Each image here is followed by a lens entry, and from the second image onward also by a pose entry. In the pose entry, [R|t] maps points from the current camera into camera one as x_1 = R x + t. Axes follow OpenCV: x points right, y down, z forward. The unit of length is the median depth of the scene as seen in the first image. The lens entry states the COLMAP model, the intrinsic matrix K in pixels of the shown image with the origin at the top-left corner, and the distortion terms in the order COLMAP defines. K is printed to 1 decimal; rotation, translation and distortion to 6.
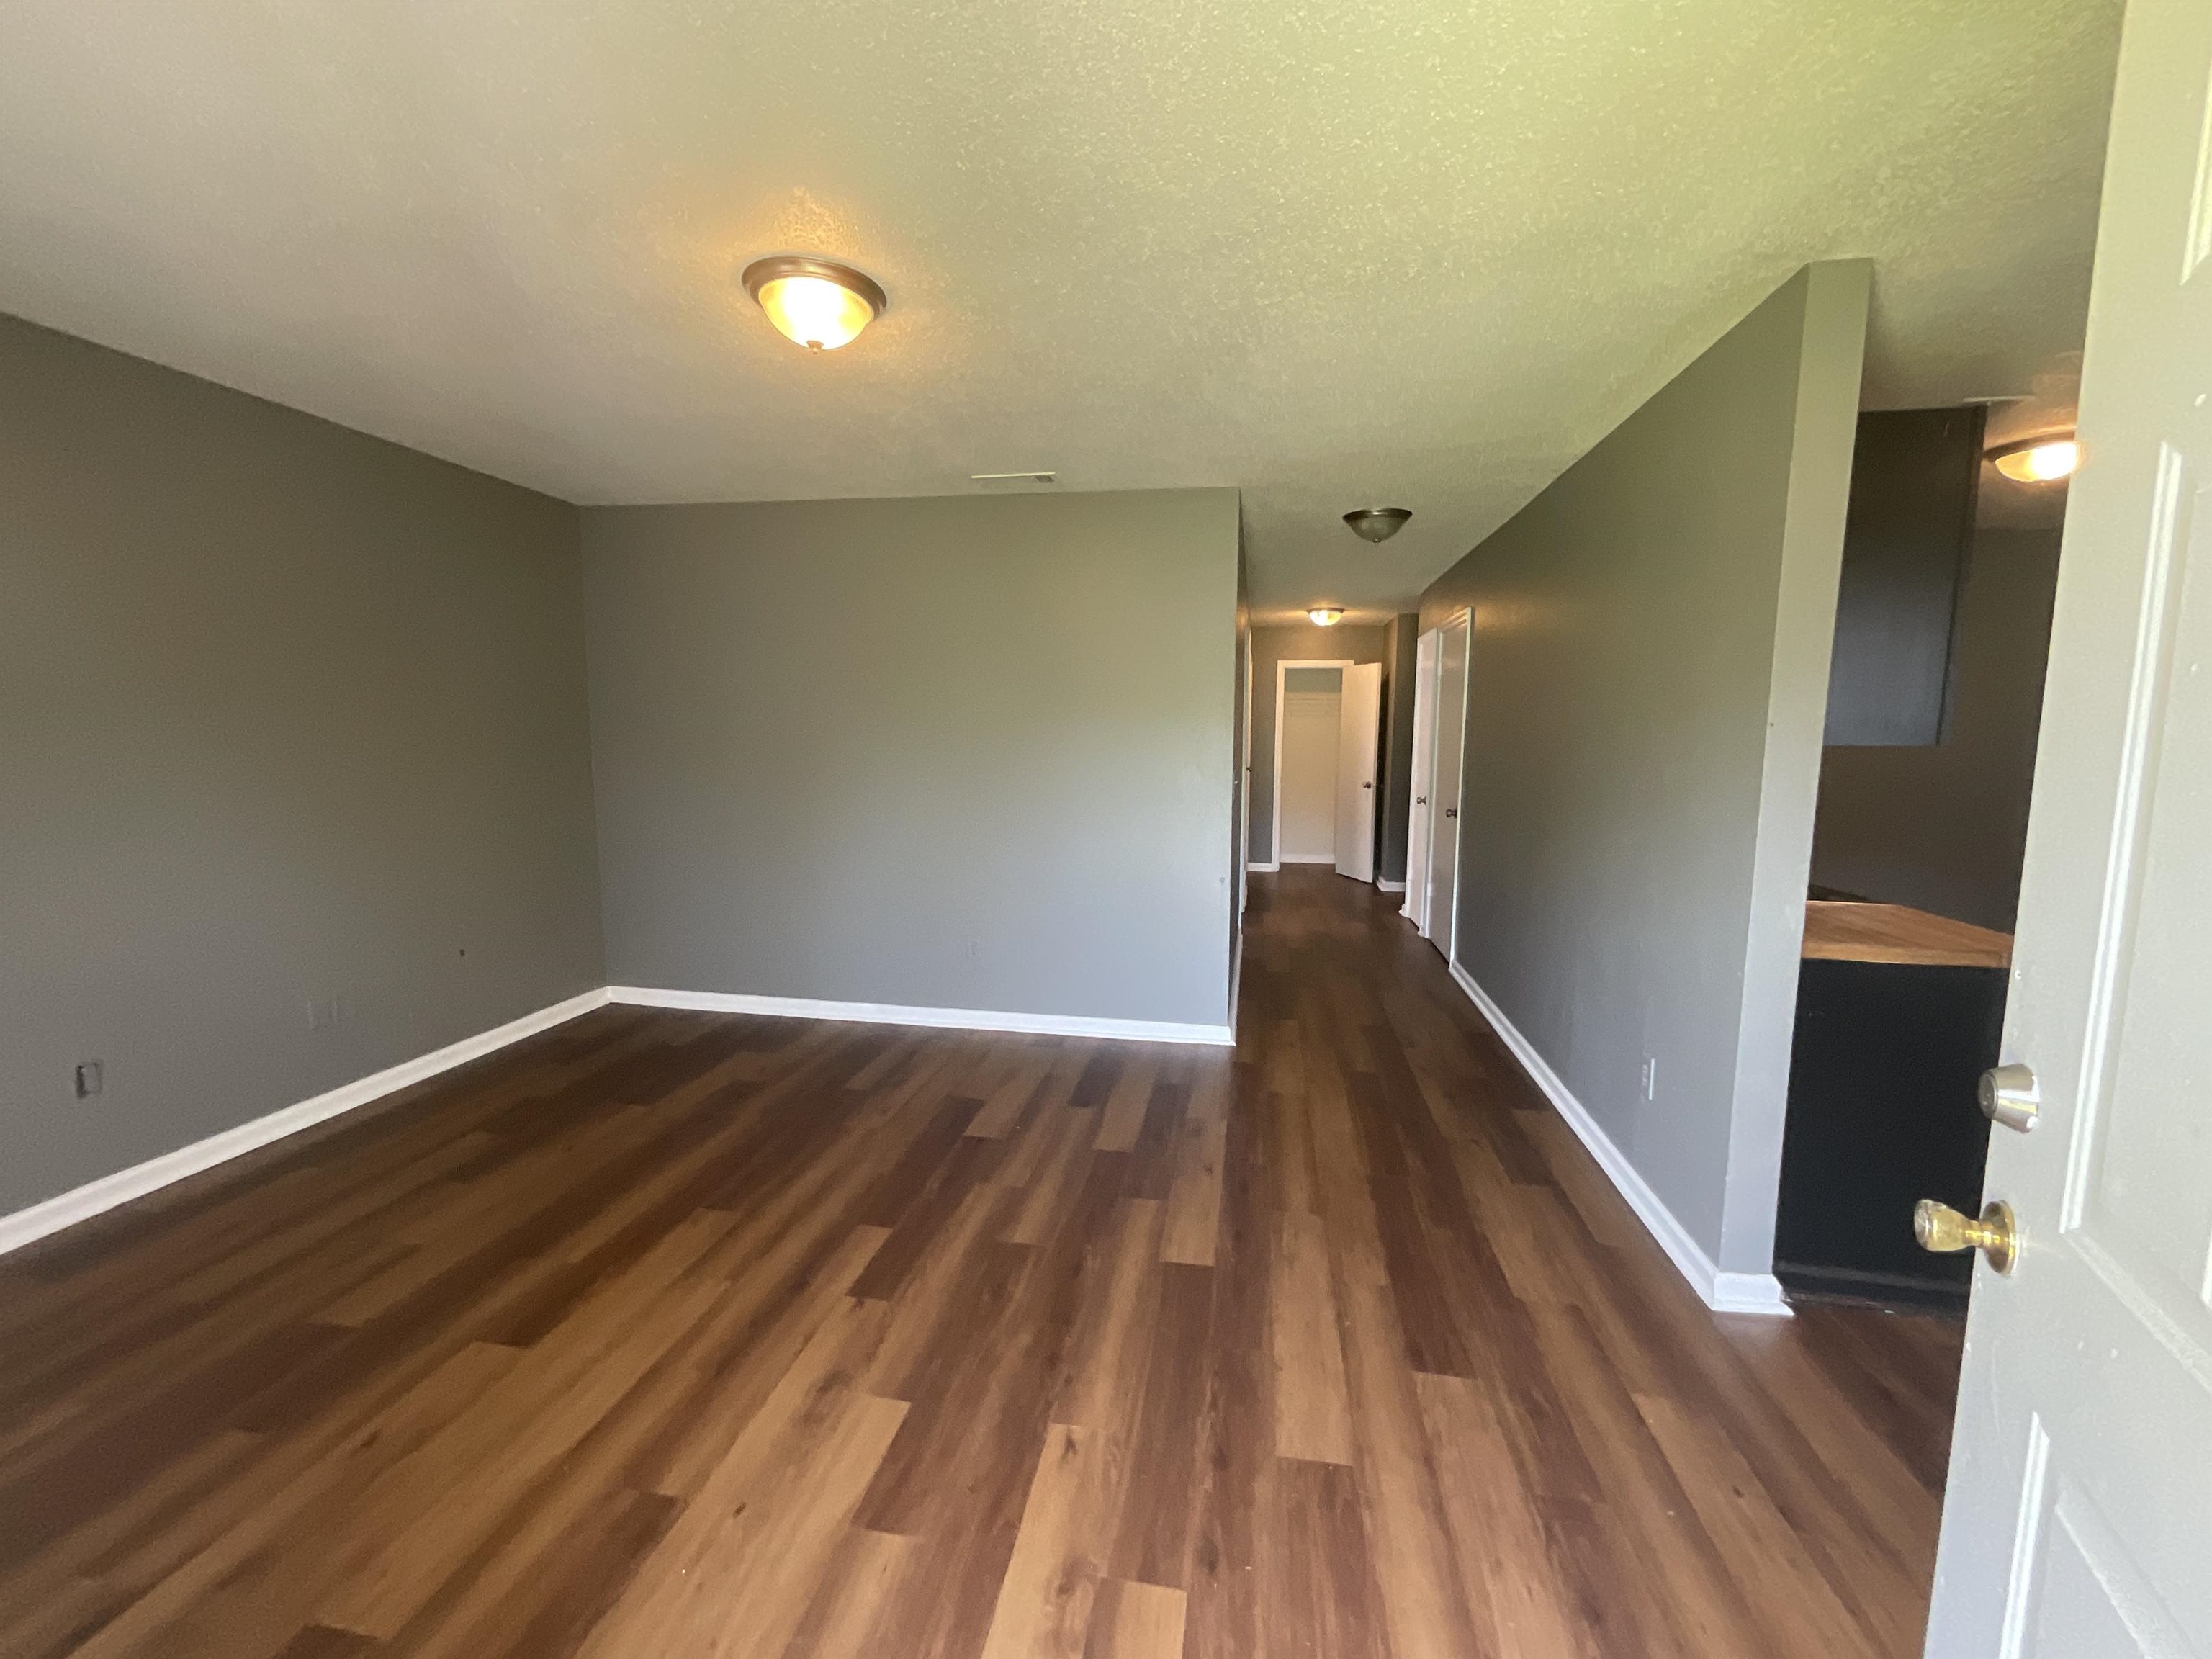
lens RADIAL K [[899.9, 0, 1106.1], [0, 899.9, 835.7], [0, 0, 1]] dist [-0.000762, 0.000040]
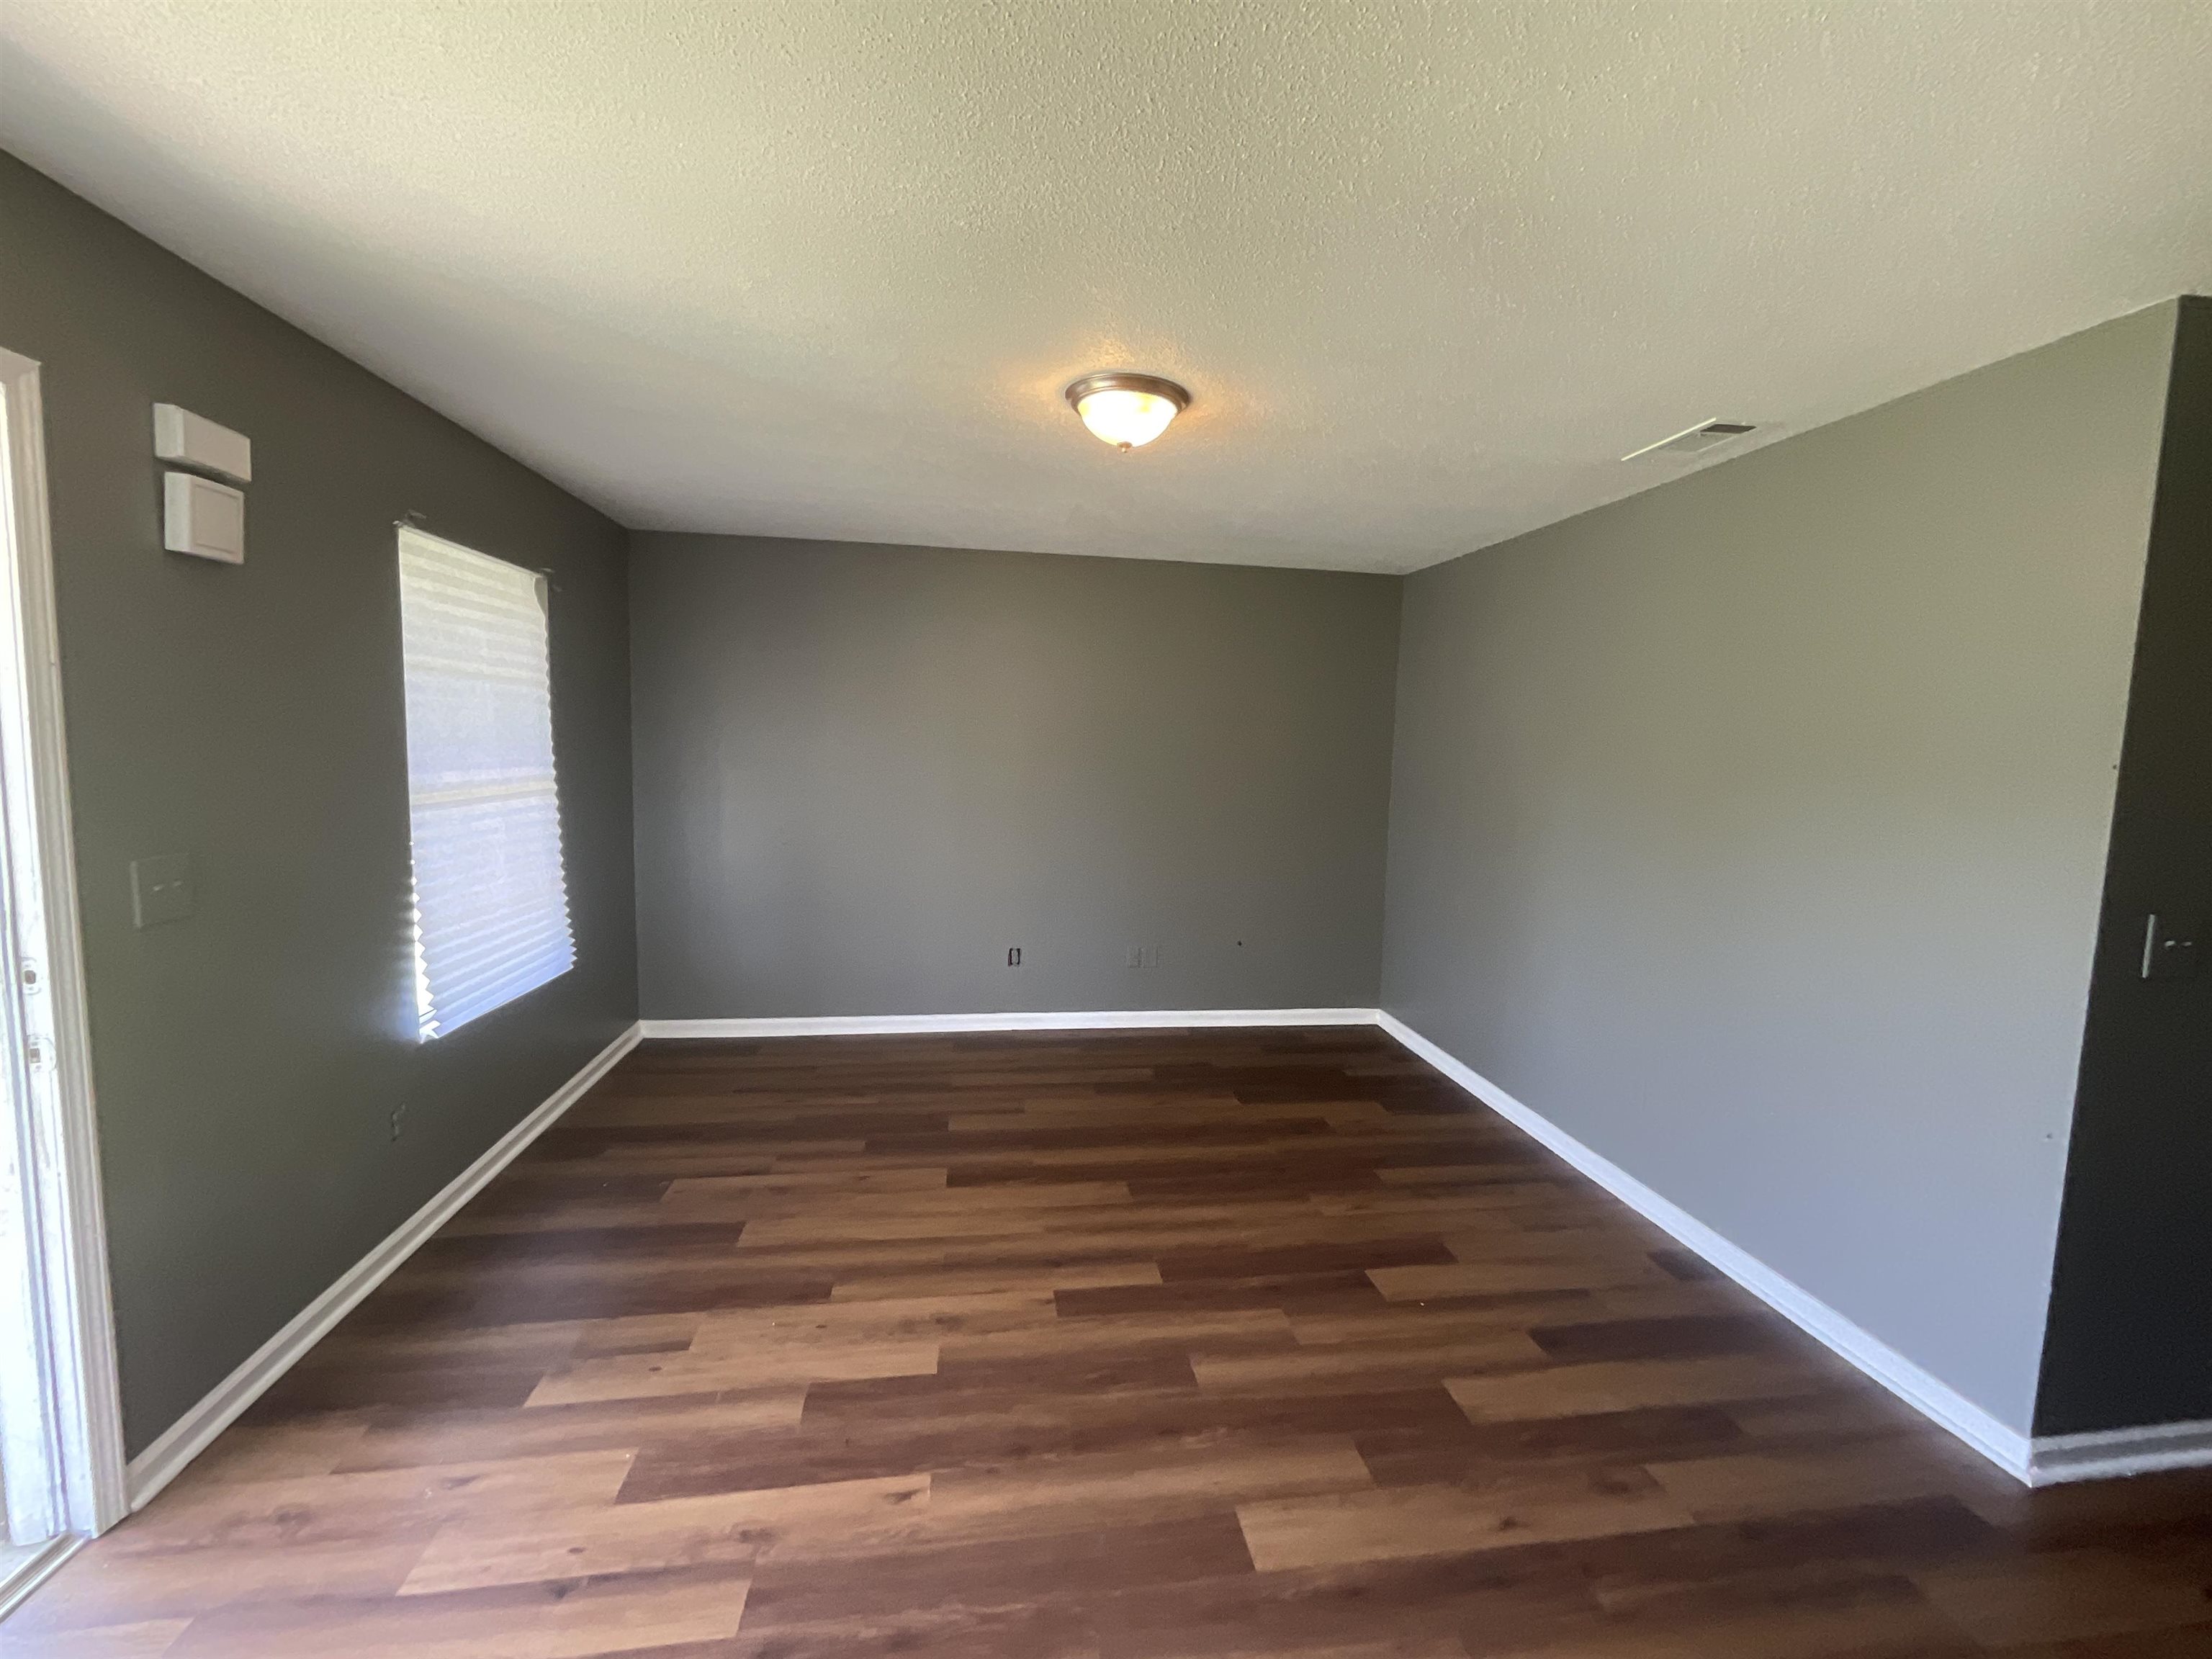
lens RADIAL K [[895.3, 0, 1102.6], [0, 895.3, 831.6], [0, 0, 1]] dist [-0.028315, 0.019687]
pose [[0.315752, 0.093869, -0.944187, 0.738870], [-0.135906, 0.989308, 0.052905, -0.123043], [0.939058, 0.111616, 0.325133, 0.649355]]
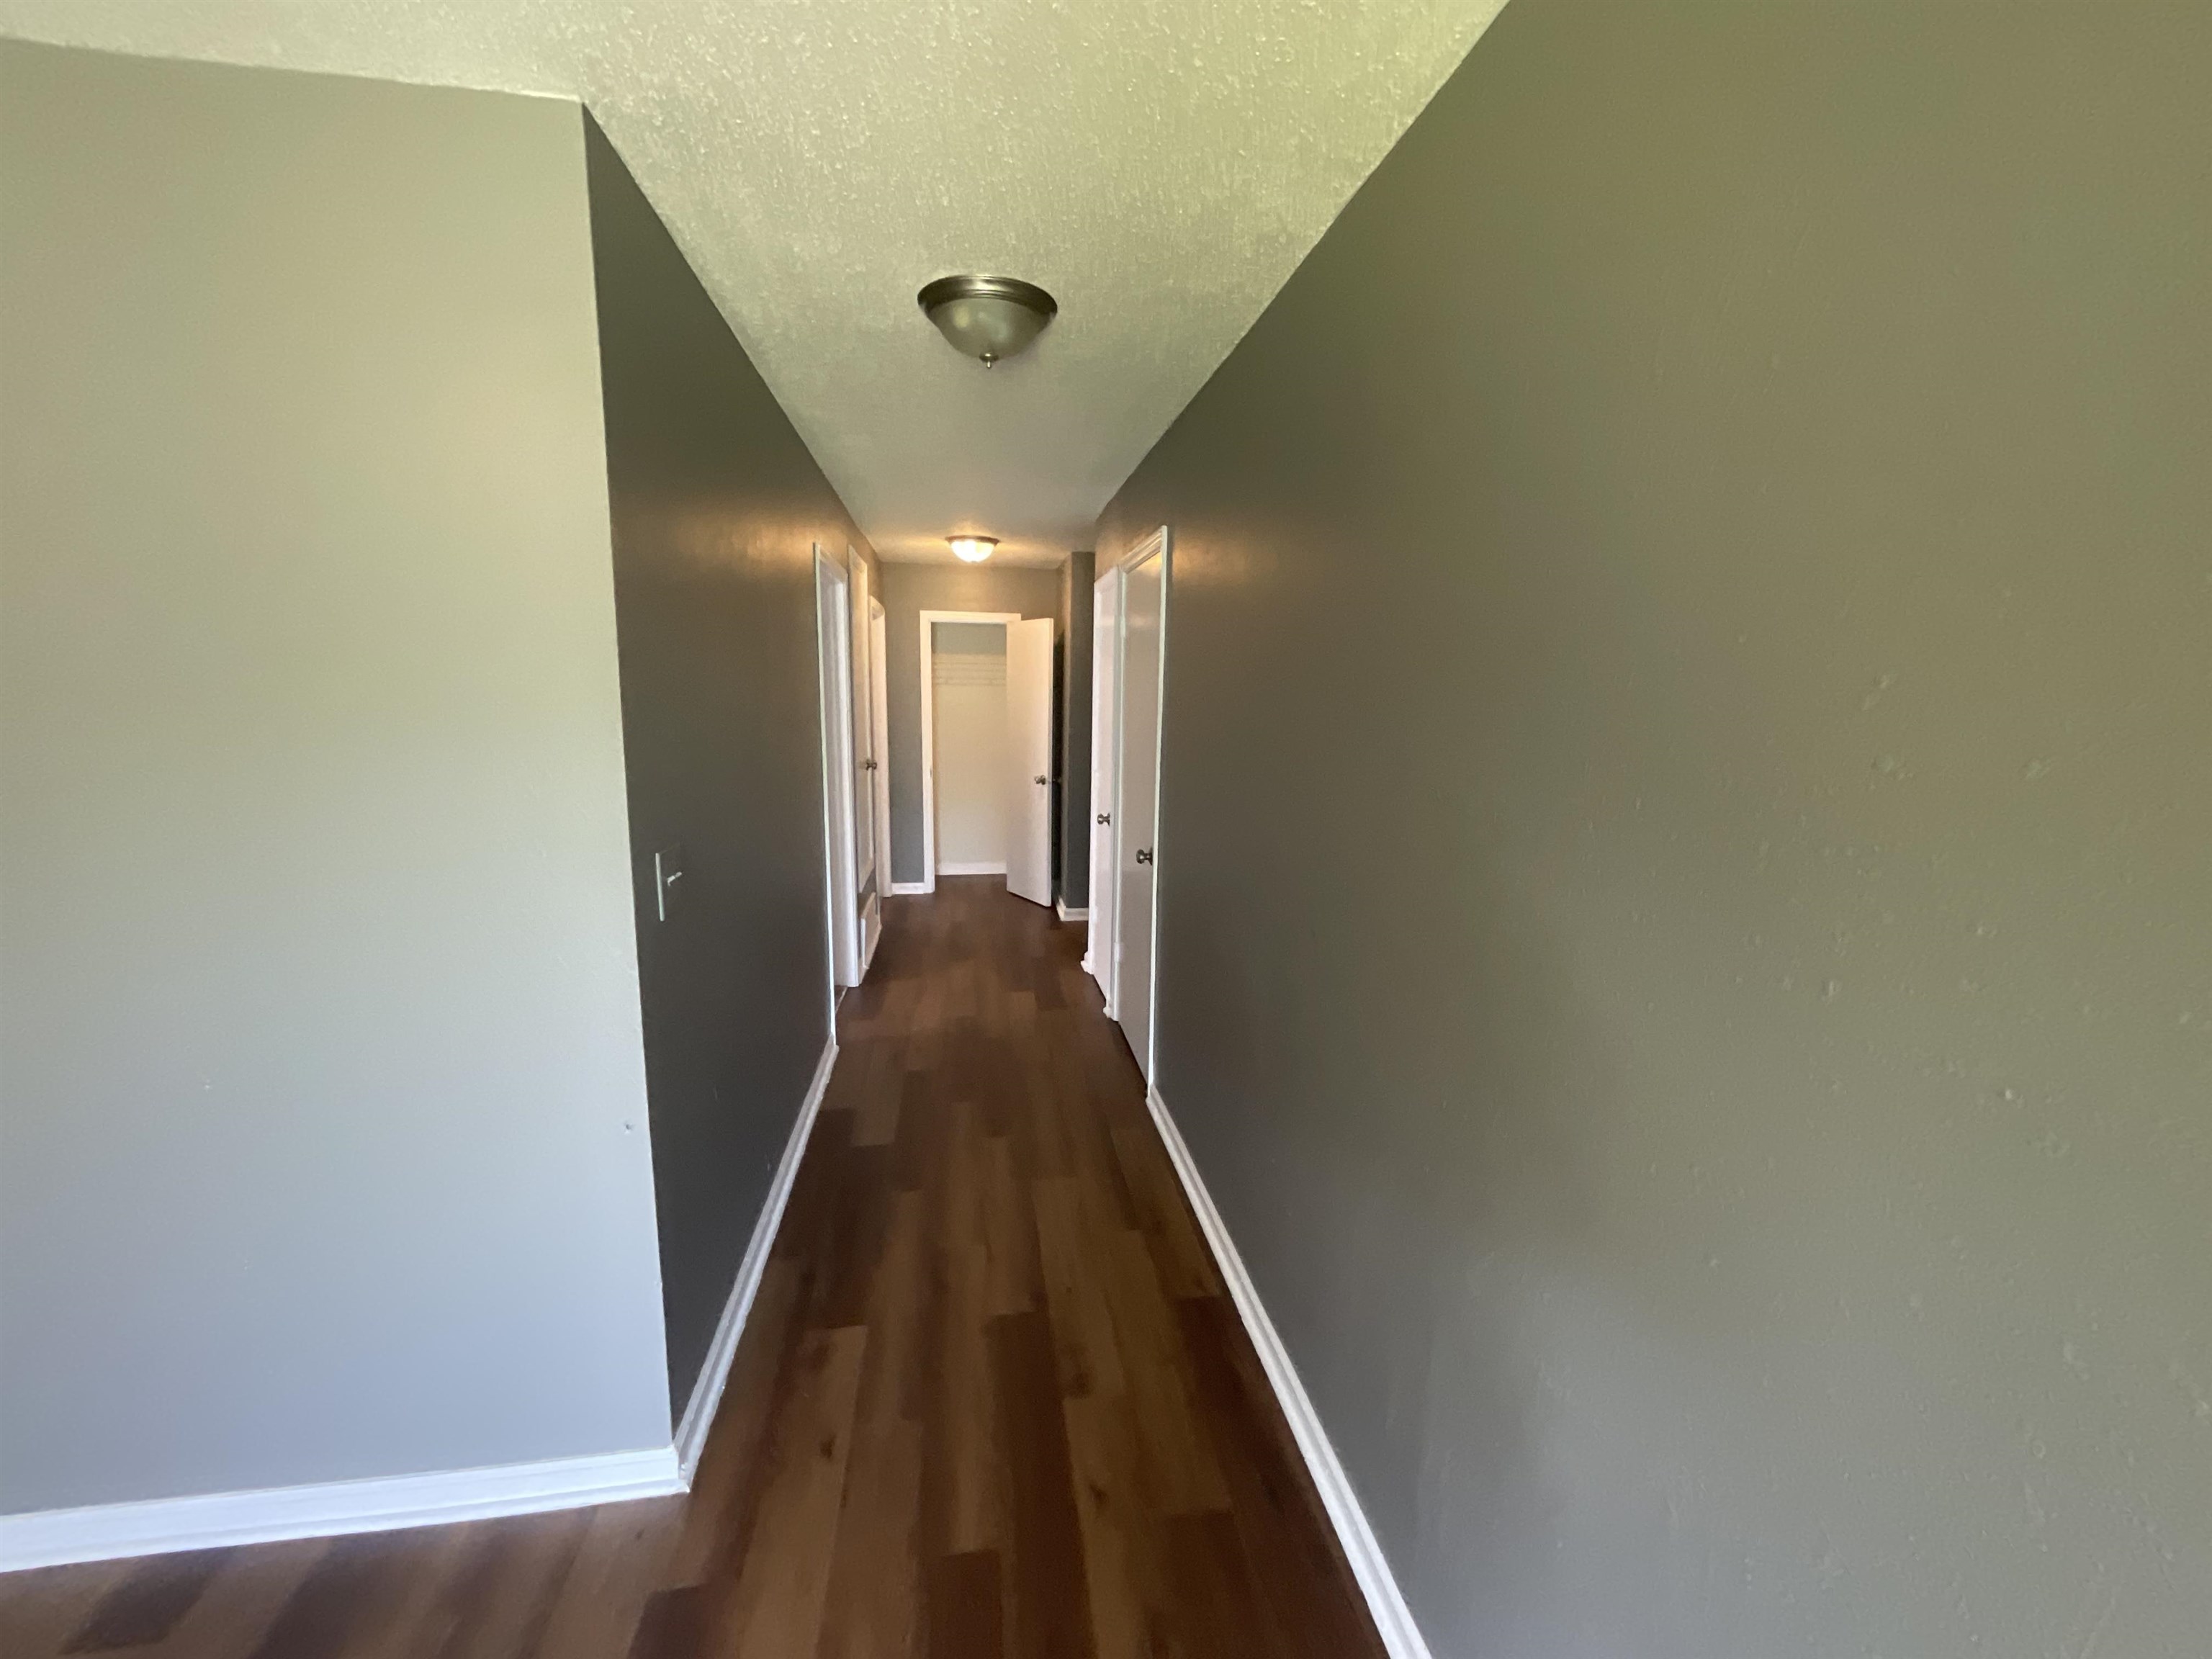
lens RADIAL K [[896.8, 0, 1098.9], [0, 896.8, 829.8], [0, 0, 1]] dist [0.014131, 0.000013]
pose [[0.950427, -0.037037, 0.308735, 0.382388], [0.023286, 0.998571, 0.048107, -0.187143], [-0.310075, -0.038533, 0.949931, 0.989474]]
